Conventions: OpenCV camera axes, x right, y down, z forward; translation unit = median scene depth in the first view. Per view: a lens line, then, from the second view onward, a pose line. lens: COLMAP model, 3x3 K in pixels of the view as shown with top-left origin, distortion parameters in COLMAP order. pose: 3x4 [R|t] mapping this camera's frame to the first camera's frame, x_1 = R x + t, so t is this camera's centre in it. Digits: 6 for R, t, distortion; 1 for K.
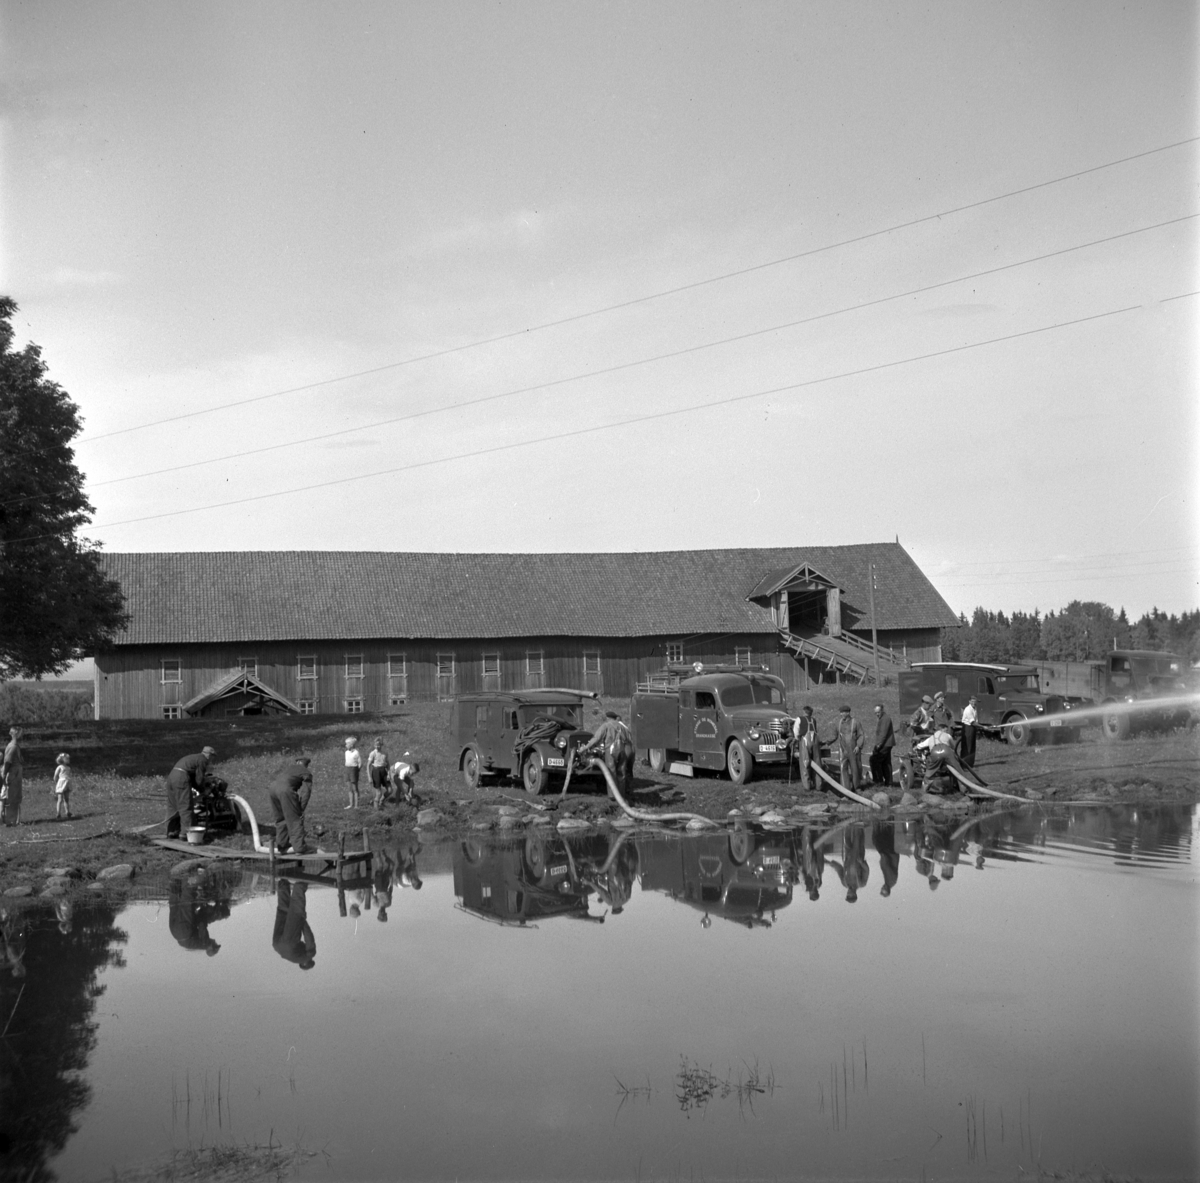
lens RADIAL K [[1747.1, 0, 600.0], [0, 1747.1, 591.5], [0, 0, 1]] dist [0.040265, 0.011561]
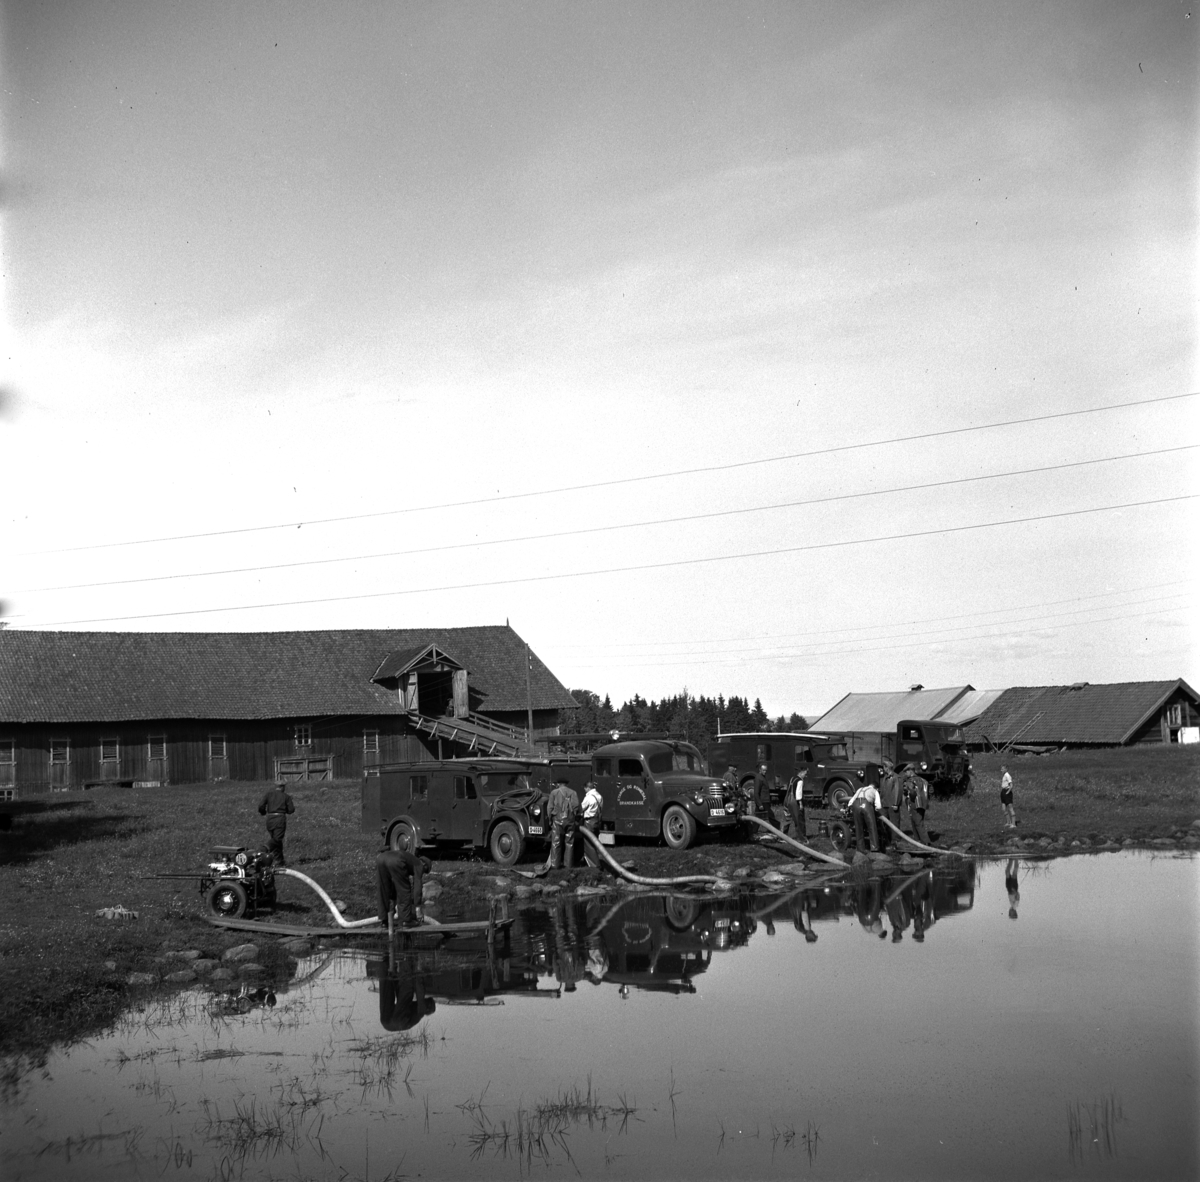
lens RADIAL K [[1749.8, 0, 628.1], [0, 1749.8, 589.9], [0, 0, 1]] dist [0.063731, -0.070947]
pose [[0.947575, 0.017907, 0.319032, -0.099681], [-0.001266, 0.998631, -0.052293, 0.004931], [-0.319531, 0.049148, 0.946300, 0.016413]]
